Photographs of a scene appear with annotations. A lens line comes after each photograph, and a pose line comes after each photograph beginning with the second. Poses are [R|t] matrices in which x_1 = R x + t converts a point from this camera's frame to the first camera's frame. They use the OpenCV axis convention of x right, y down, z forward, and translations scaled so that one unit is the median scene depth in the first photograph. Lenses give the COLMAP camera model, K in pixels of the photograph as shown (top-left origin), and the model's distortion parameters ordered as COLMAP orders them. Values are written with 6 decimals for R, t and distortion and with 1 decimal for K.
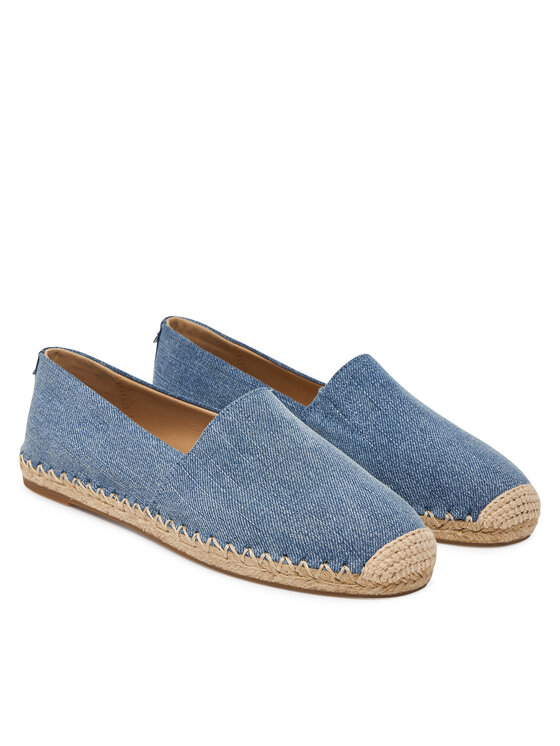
lens RADIAL K [[1821.6, 0, 280.1], [0, 1821.6, 373.2], [0, 0, 1]] dist [0.090159, 0.000000]
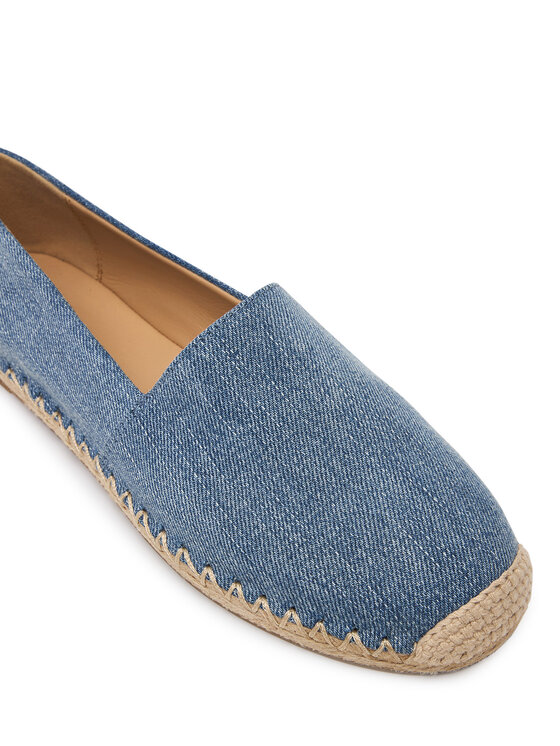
lens RADIAL K [[1259.7, 0, 279.9], [0, 1259.7, 373.2], [0, 0, 1]] dist [-0.120152, 0.000000]
pose [[0.996423, 0.001561, -0.084487, 0.035213], [0.035356, 0.900400, 0.433624, -0.161739], [0.076749, -0.435060, 0.897124, 0.645689]]
